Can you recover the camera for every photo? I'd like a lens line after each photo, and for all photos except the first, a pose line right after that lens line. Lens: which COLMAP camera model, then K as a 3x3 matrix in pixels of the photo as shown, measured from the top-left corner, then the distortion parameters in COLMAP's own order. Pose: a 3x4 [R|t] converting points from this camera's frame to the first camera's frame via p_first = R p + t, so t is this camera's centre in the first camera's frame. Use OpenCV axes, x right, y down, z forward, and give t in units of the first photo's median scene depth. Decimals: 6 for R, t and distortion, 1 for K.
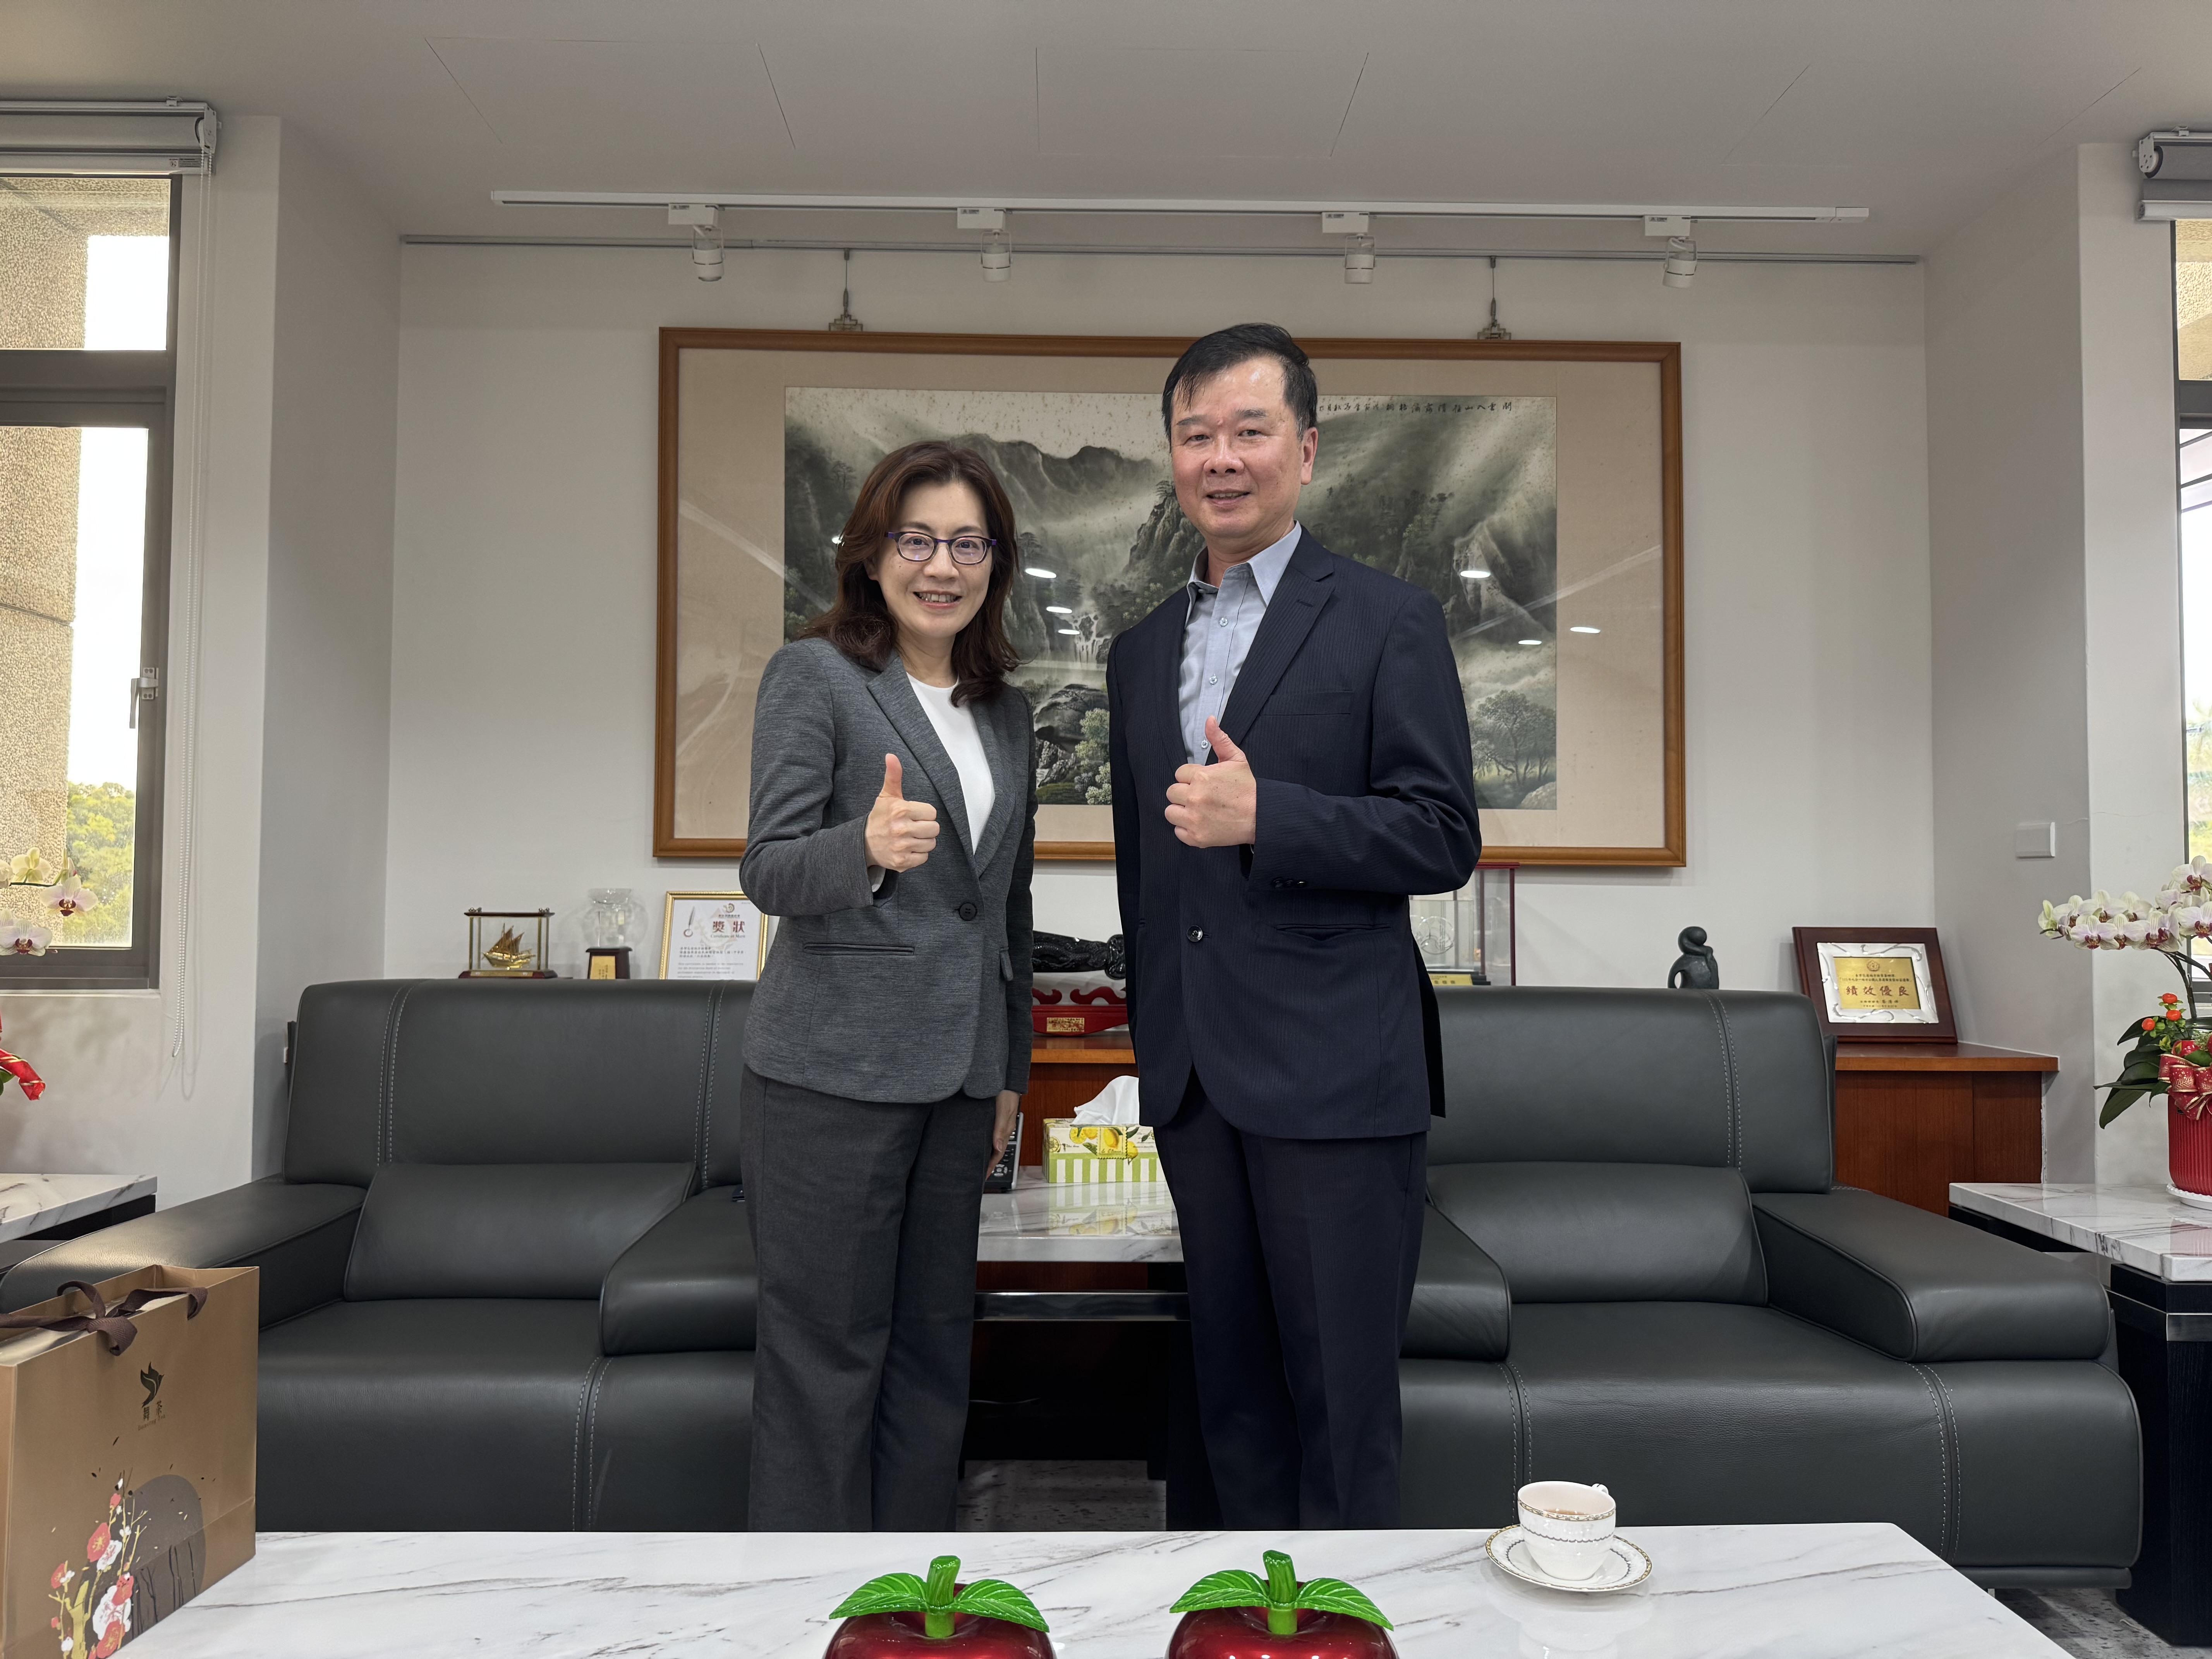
lens RADIAL K [[1553.0, 0, 1105.5], [0, 1553.0, 829.3], [0, 0, 1]] dist [0.010500, -0.003773]
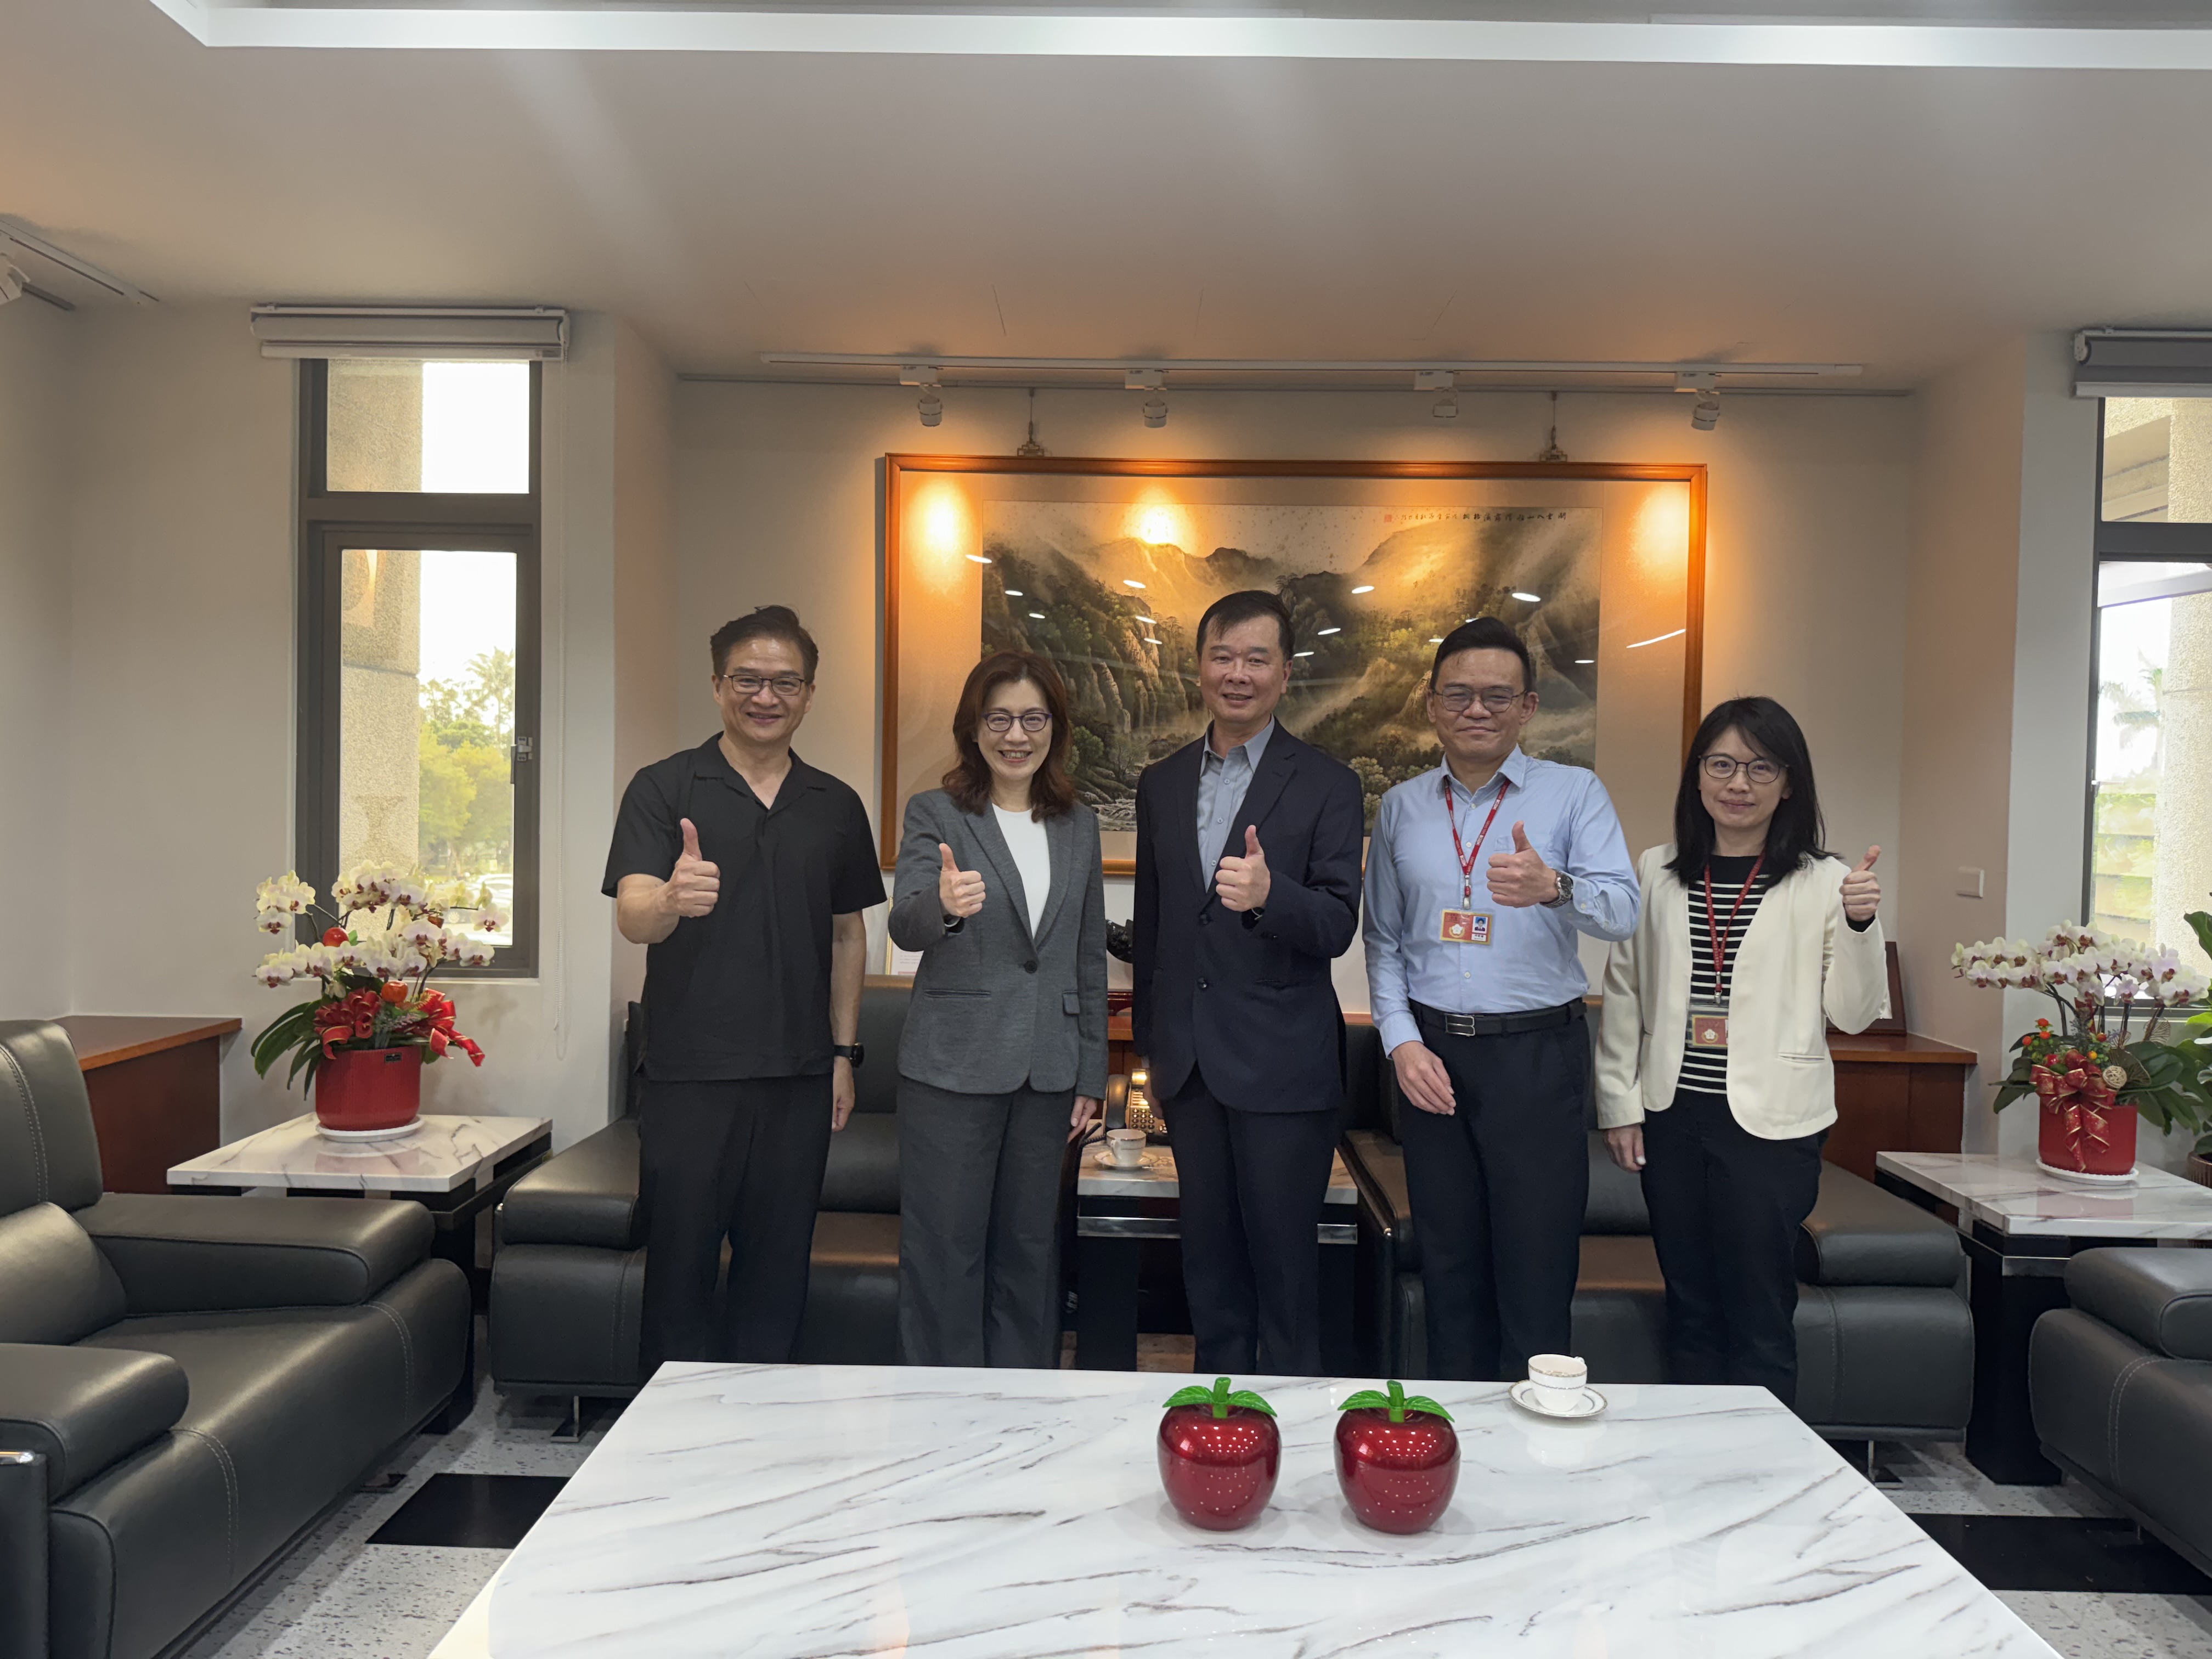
lens RADIAL K [[1553.0, 0, 1104.7], [0, 1553.0, 827.1], [0, 0, 1]] dist [0.010500, -0.003773]
pose [[0.999184, 0.014793, -0.037594, -0.071462], [-0.012373, 0.997884, 0.063827, -0.129979], [0.038459, -0.063310, 0.997253, -0.341966]]
